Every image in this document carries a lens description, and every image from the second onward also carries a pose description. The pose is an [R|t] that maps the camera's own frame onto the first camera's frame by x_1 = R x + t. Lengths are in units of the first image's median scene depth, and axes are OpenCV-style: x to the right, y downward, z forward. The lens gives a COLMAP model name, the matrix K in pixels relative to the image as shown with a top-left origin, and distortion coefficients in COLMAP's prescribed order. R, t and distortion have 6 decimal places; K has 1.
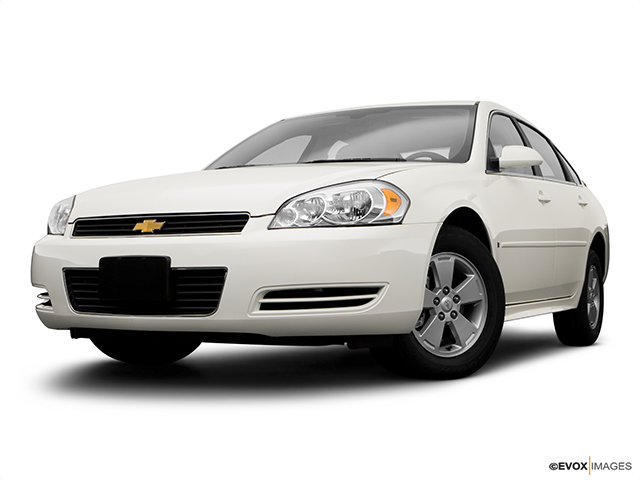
lens RADIAL K [[948.5, 0, 322.4], [0, 948.5, 243.1], [0, 0, 1]] dist [-0.043168, 0.000000]
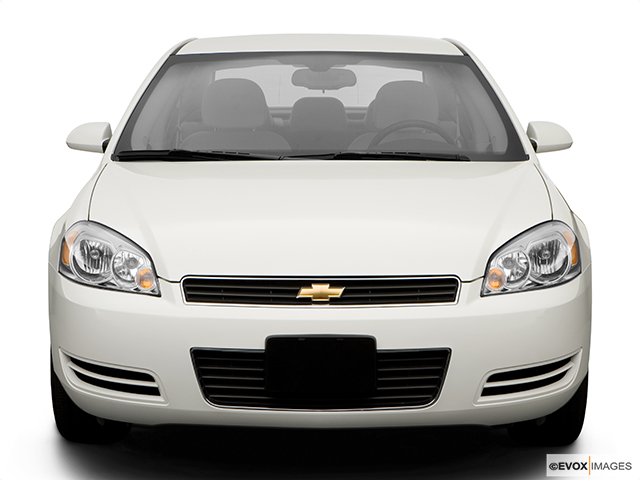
lens RADIAL K [[1767.4, 0, 318.7], [0, 1767.4, 240.0], [0, 0, 1]] dist [0.144228, 0.000000]
pose [[0.893212, -0.033482, 0.448387, -0.793378], [-0.017365, 0.993911, 0.108810, -0.207814], [-0.449300, -0.104977, 0.887192, -0.266884]]
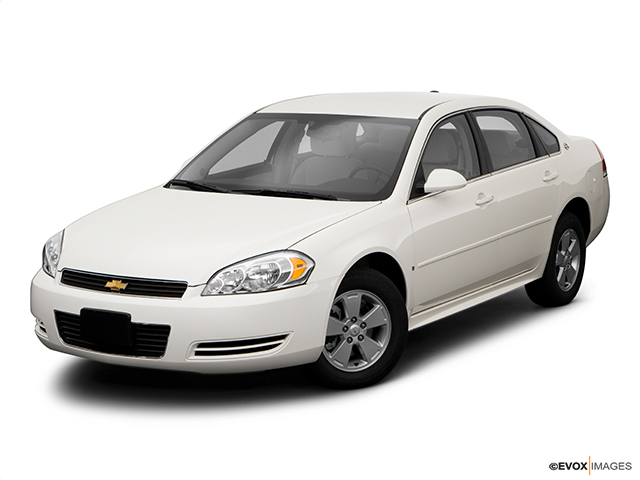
lens RADIAL K [[1339.4, 0, 319.3], [0, 1339.4, 233.7], [0, 0, 1]] dist [0.110870, 0.000000]
pose [[0.995870, 0.011739, -0.090023, 0.259514], [0.004643, 0.983721, 0.179641, -0.408787], [0.090667, -0.179317, 0.979605, -0.781573]]
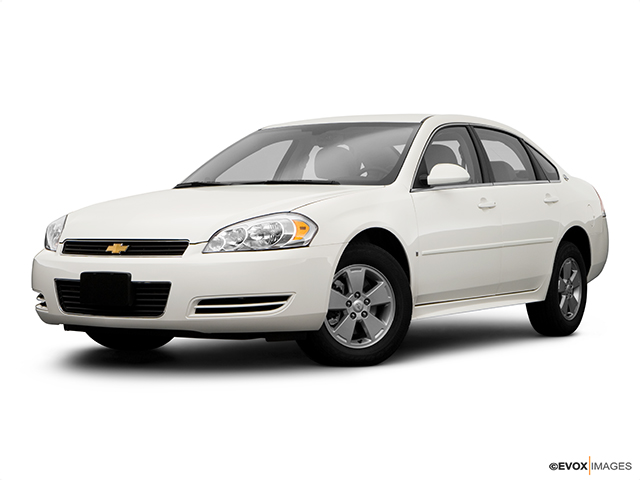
lens RADIAL K [[1271.4, 0, 323.2], [0, 1271.4, 240.7], [0, 0, 1]] dist [0.042930, 0.000000]
pose [[0.995747, 0.001775, -0.092111, 0.254919], [0.002469, 0.998941, 0.045942, -0.104690], [0.092095, -0.045974, 0.994688, -0.708790]]
